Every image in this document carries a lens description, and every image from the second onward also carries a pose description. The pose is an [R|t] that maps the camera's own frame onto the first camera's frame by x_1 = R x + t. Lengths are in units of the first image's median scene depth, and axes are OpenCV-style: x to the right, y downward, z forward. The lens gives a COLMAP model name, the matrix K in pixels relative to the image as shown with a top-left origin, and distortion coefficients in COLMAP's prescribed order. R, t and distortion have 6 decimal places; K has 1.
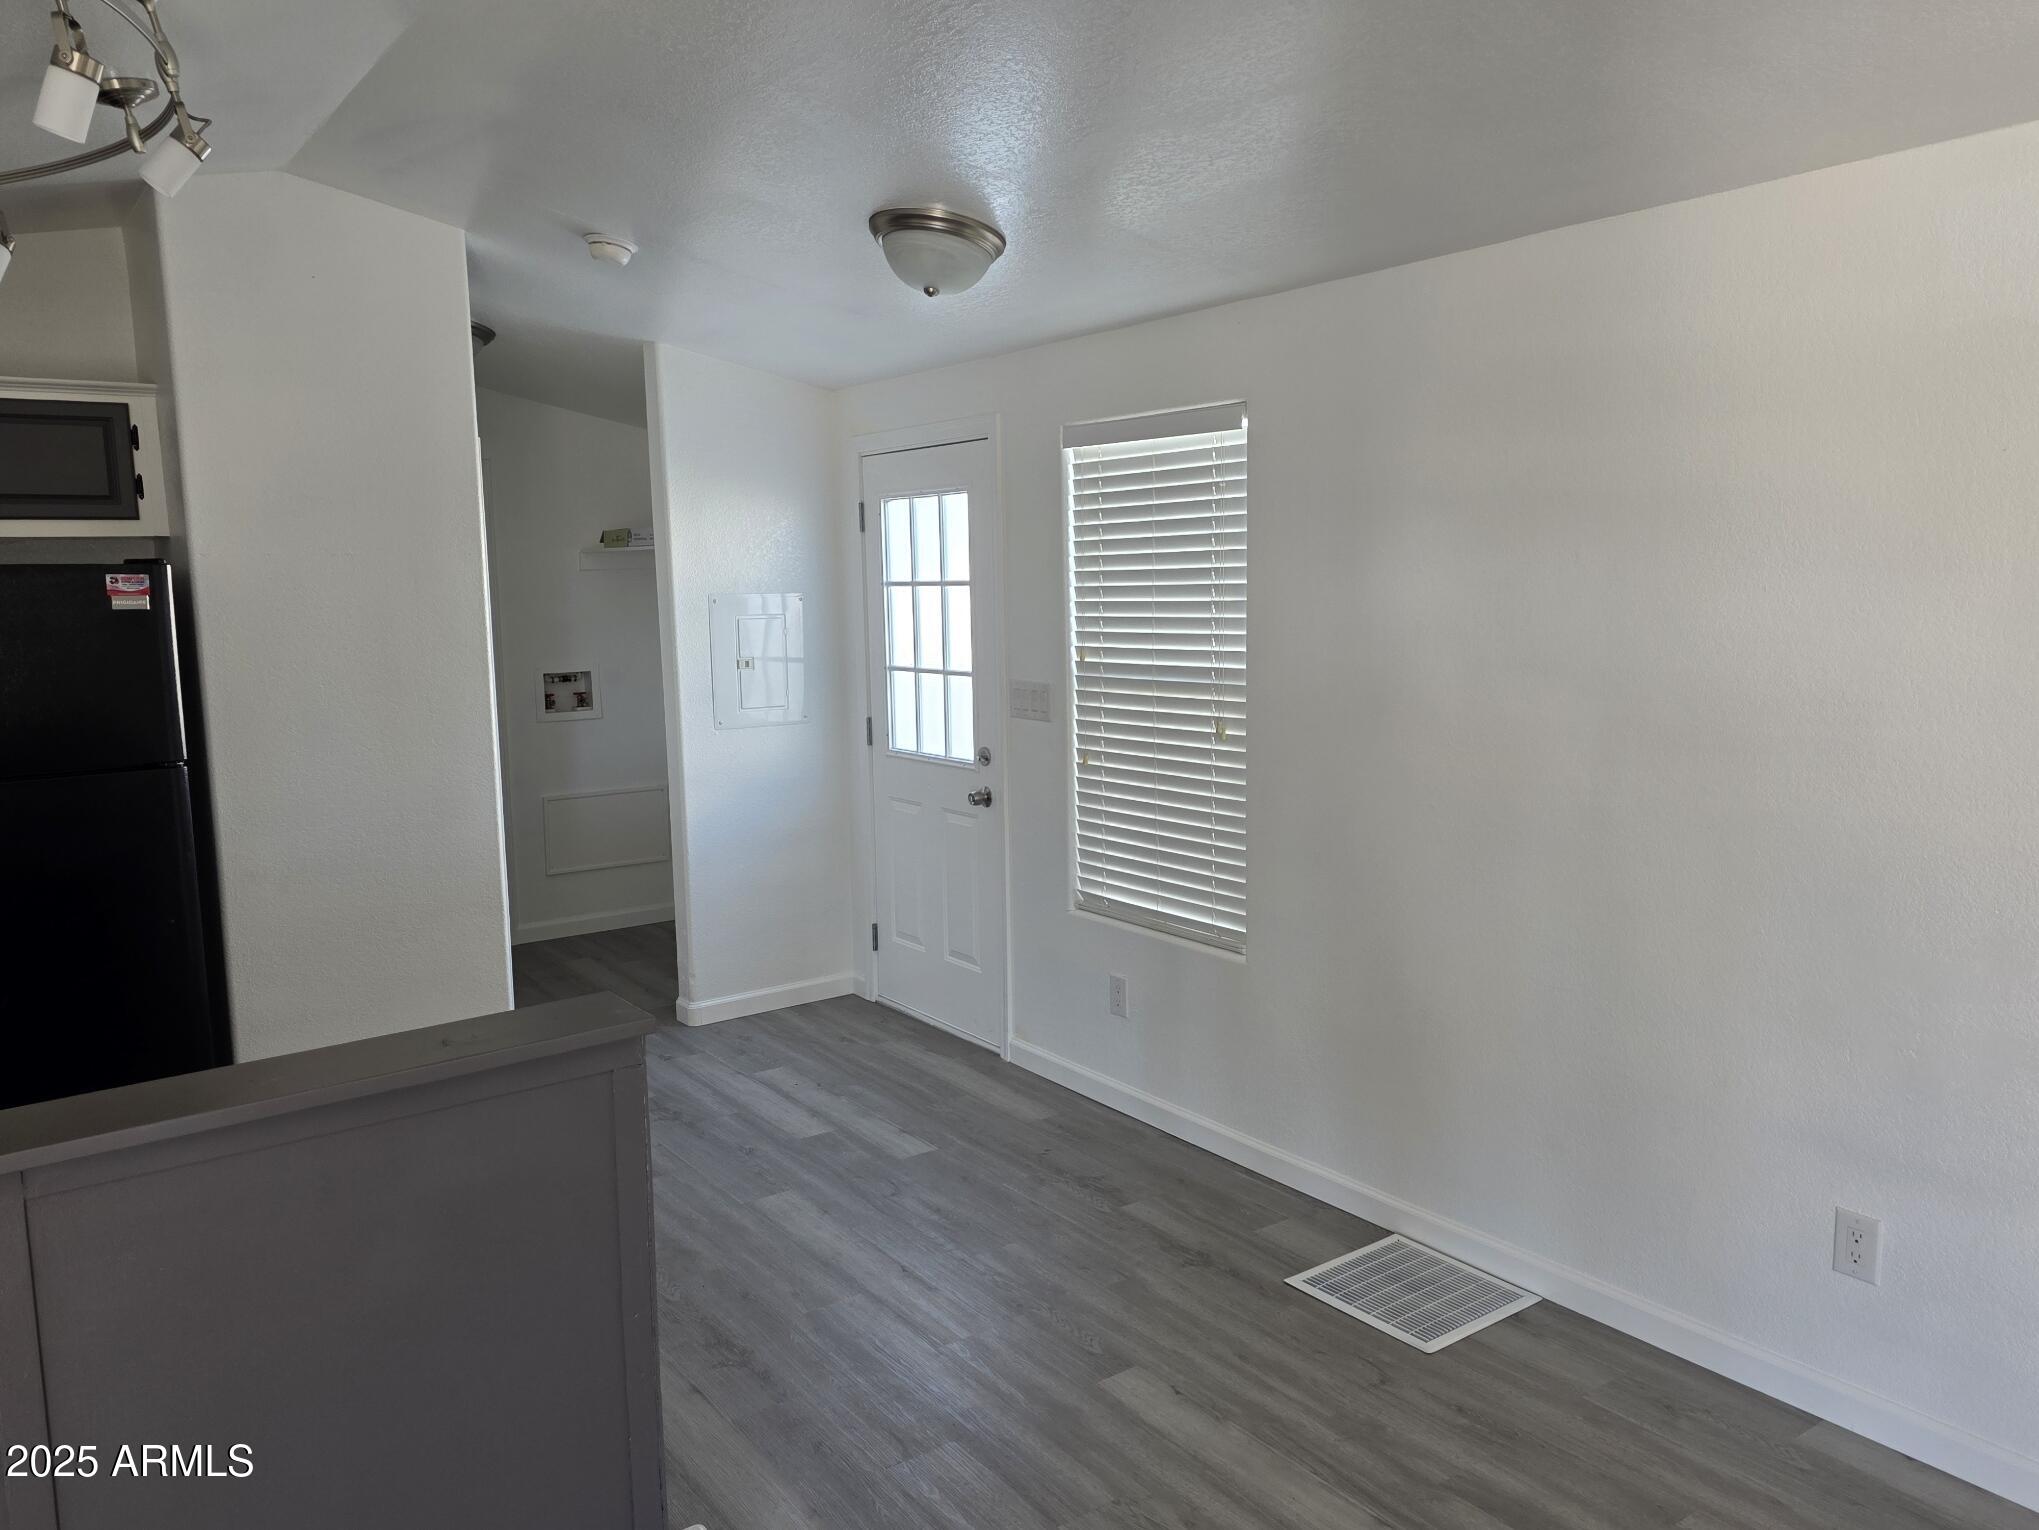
lens RADIAL K [[1465.0, 0, 1019.5], [0, 1465.0, 765.0], [0, 0, 1]] dist [0.092963, -0.145756]
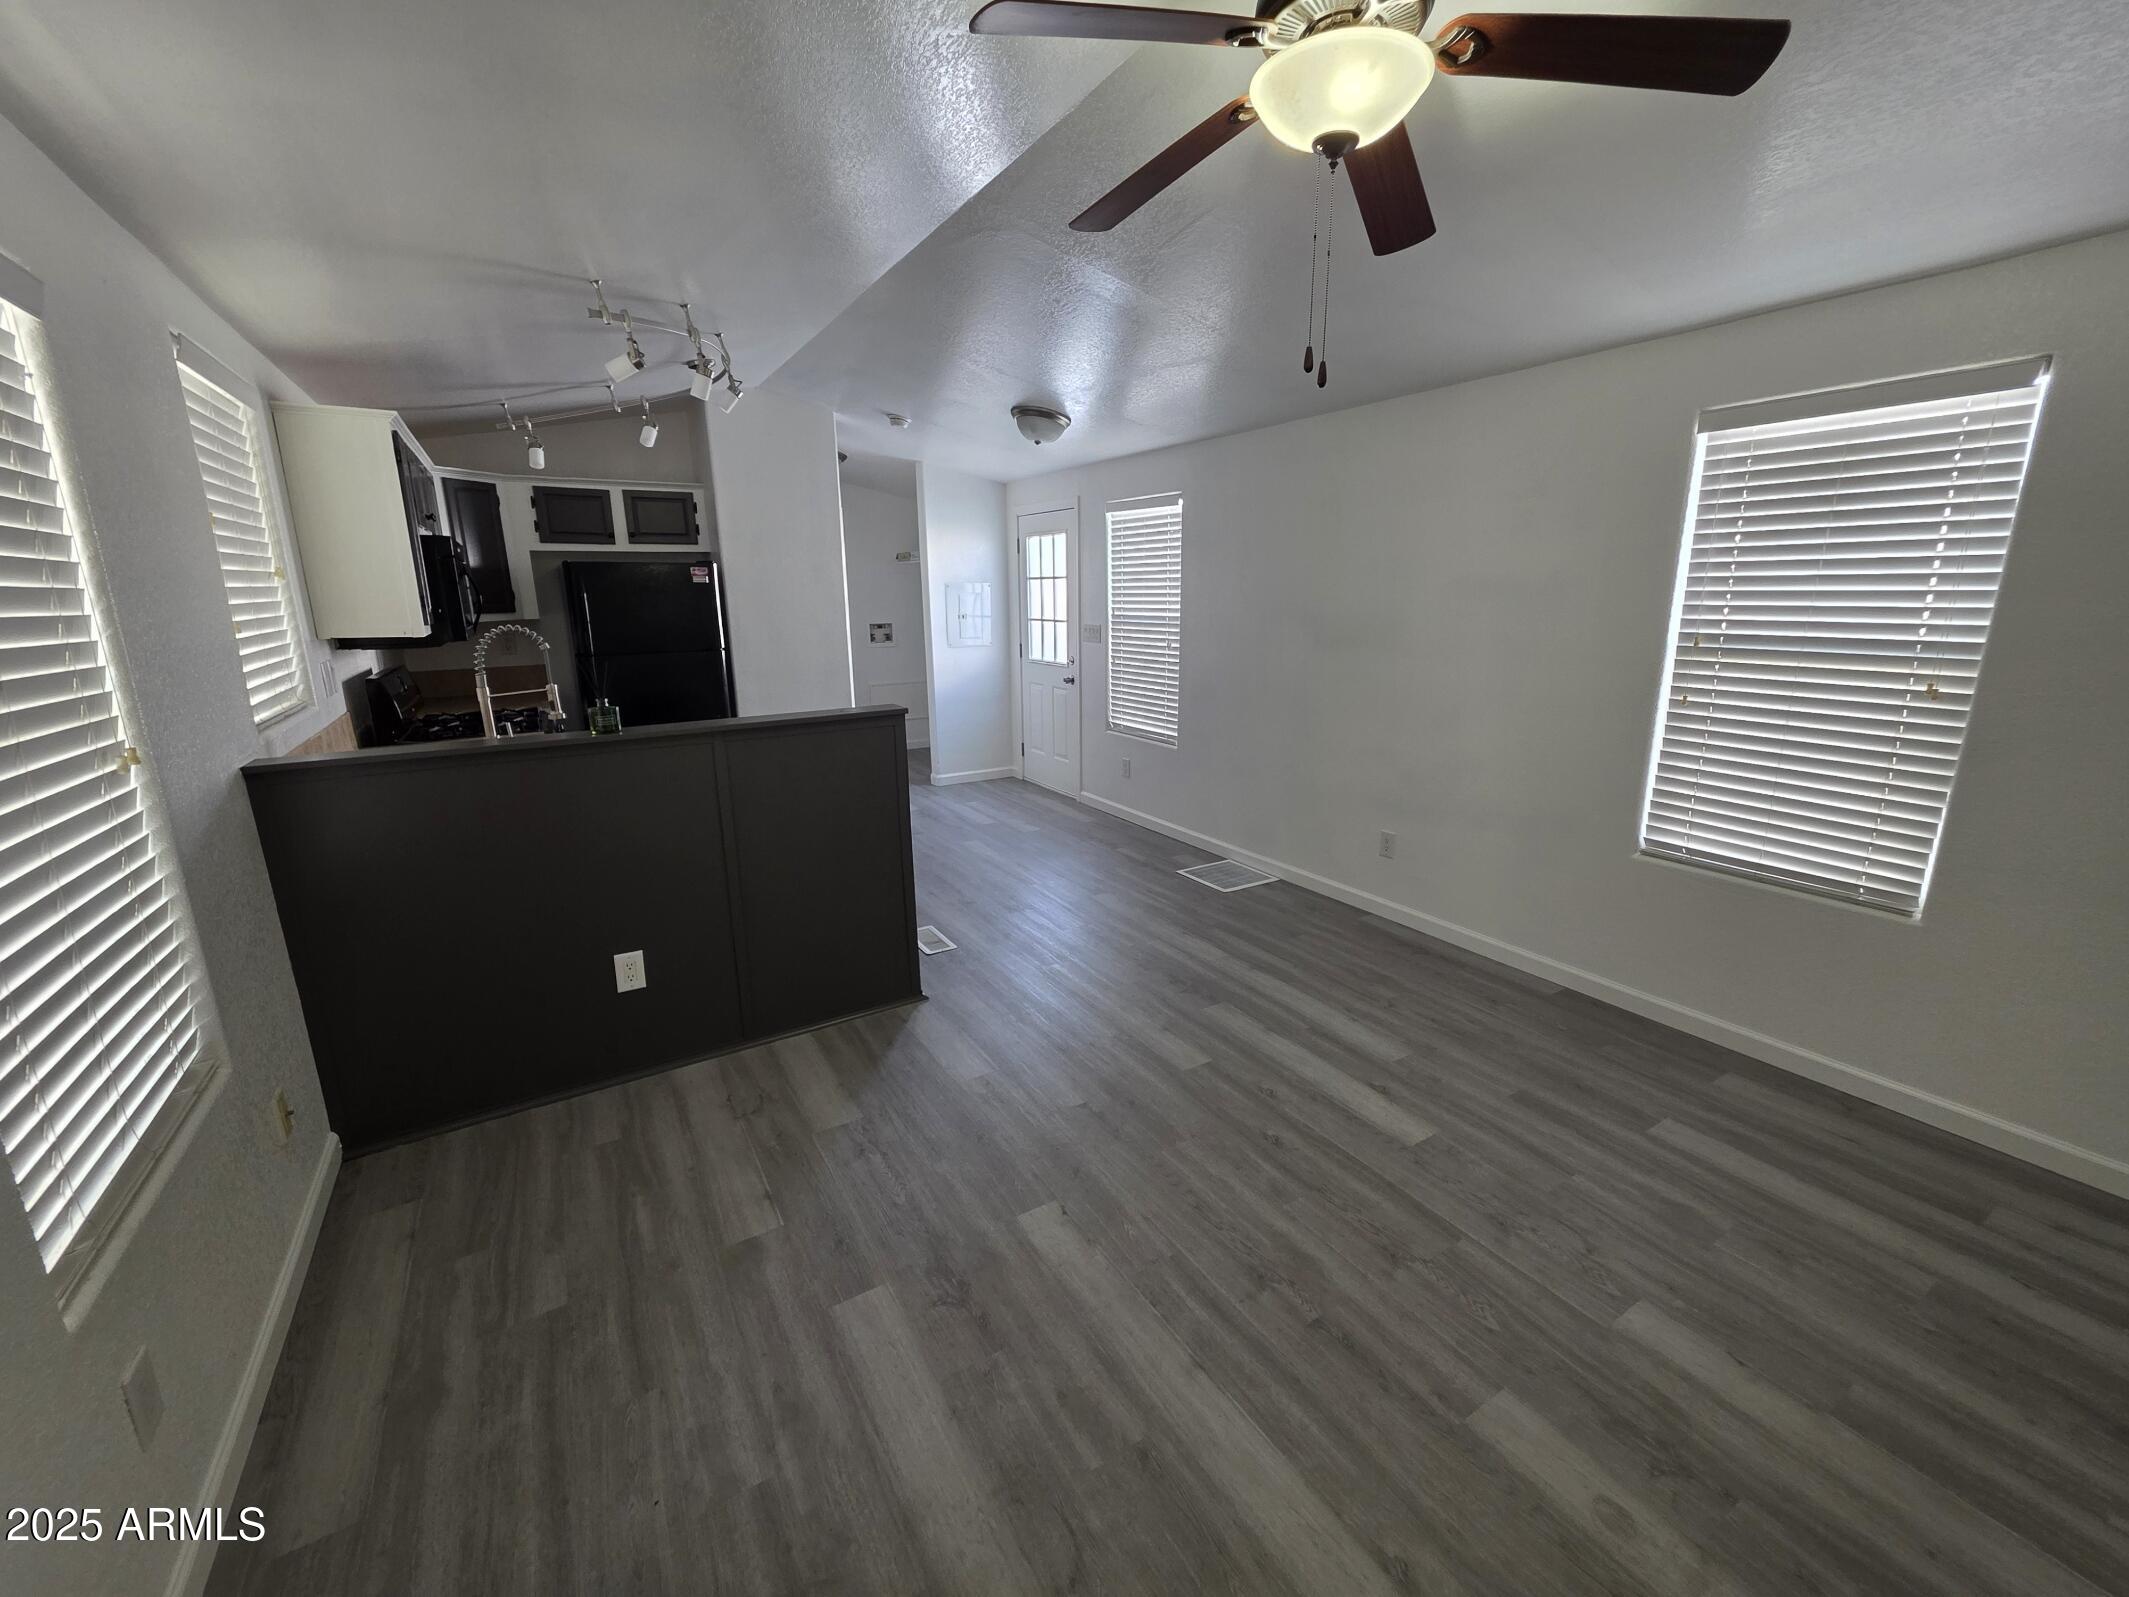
lens RADIAL K [[851.9, 0, 1090.9], [0, 851.9, 786.0], [0, 0, 1]] dist [-0.000674, -0.000029]
pose [[0.998062, 0.024194, -0.057326, 0.094689], [-0.018180, 0.994493, 0.103210, 0.056246], [0.059508, -0.101968, 0.993006, -0.293924]]
